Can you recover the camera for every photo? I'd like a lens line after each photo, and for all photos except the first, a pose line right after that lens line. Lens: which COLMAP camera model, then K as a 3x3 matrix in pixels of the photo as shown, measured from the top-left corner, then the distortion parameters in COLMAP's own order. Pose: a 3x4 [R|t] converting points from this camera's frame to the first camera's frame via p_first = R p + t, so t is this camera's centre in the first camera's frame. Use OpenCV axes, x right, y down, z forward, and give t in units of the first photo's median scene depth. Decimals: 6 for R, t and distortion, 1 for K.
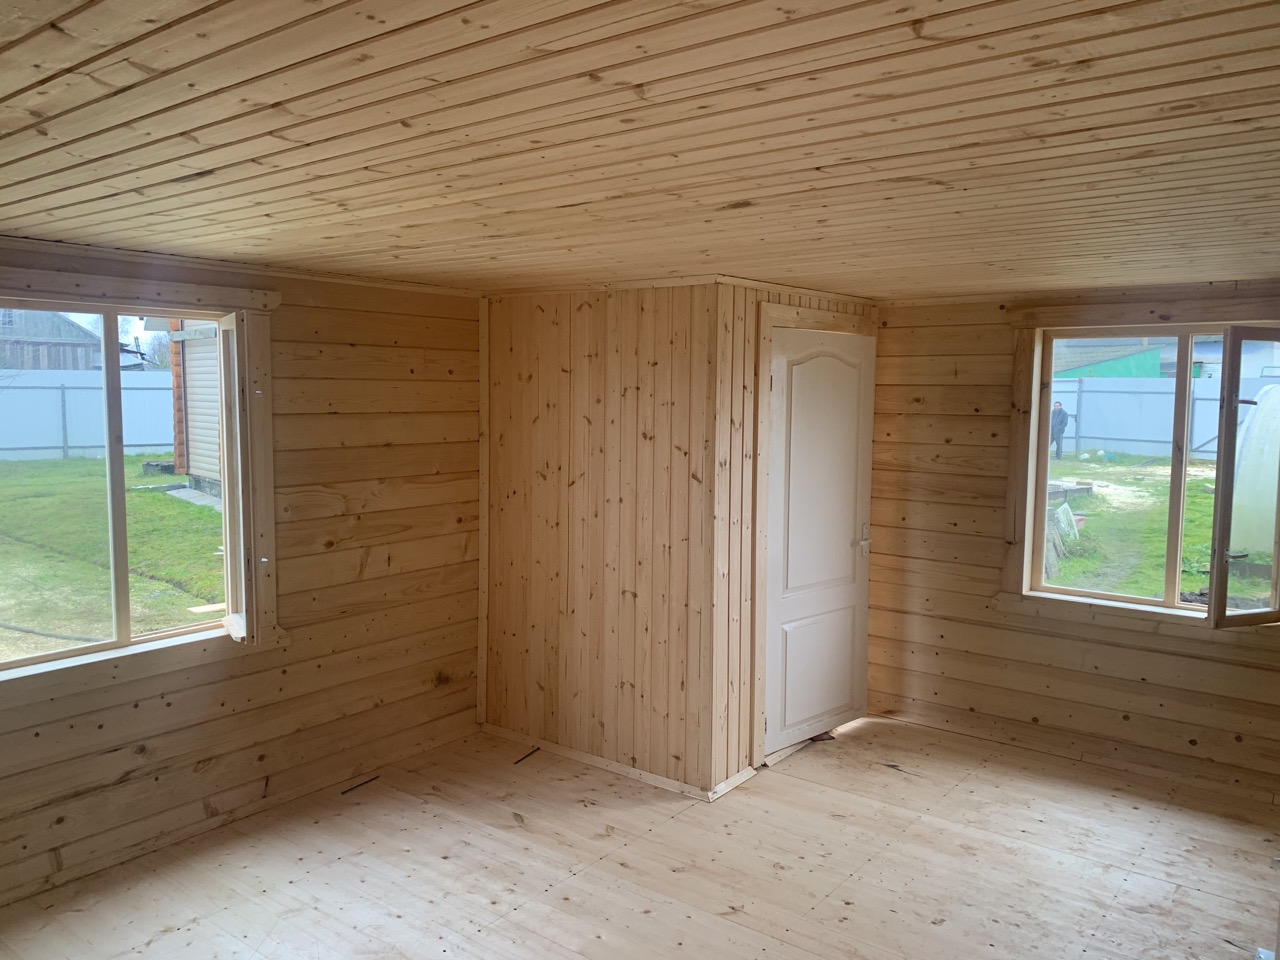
lens RADIAL K [[979.8, 0, 643.1], [0, 979.8, 478.8], [0, 0, 1]] dist [0.033512, -0.029295]
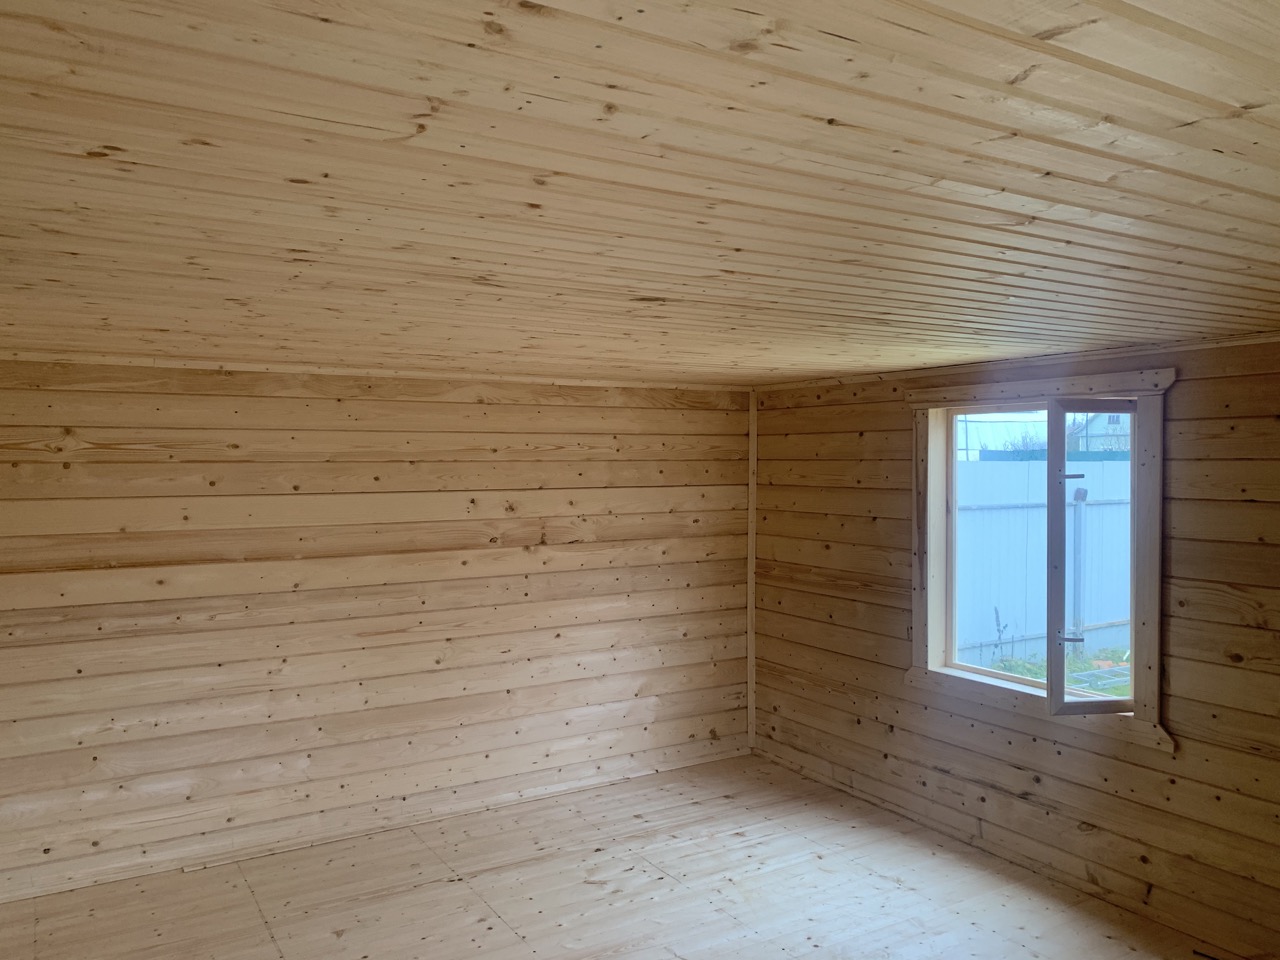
lens RADIAL K [[979.8, 0, 641.4], [0, 979.8, 471.2], [0, 0, 1]] dist [0.033512, -0.029295]
pose [[-0.353298, 0.002634, -0.935507, 0.680640], [-0.088080, 0.995460, 0.036066, -0.081149], [0.931355, 0.095141, -0.351462, 0.859184]]
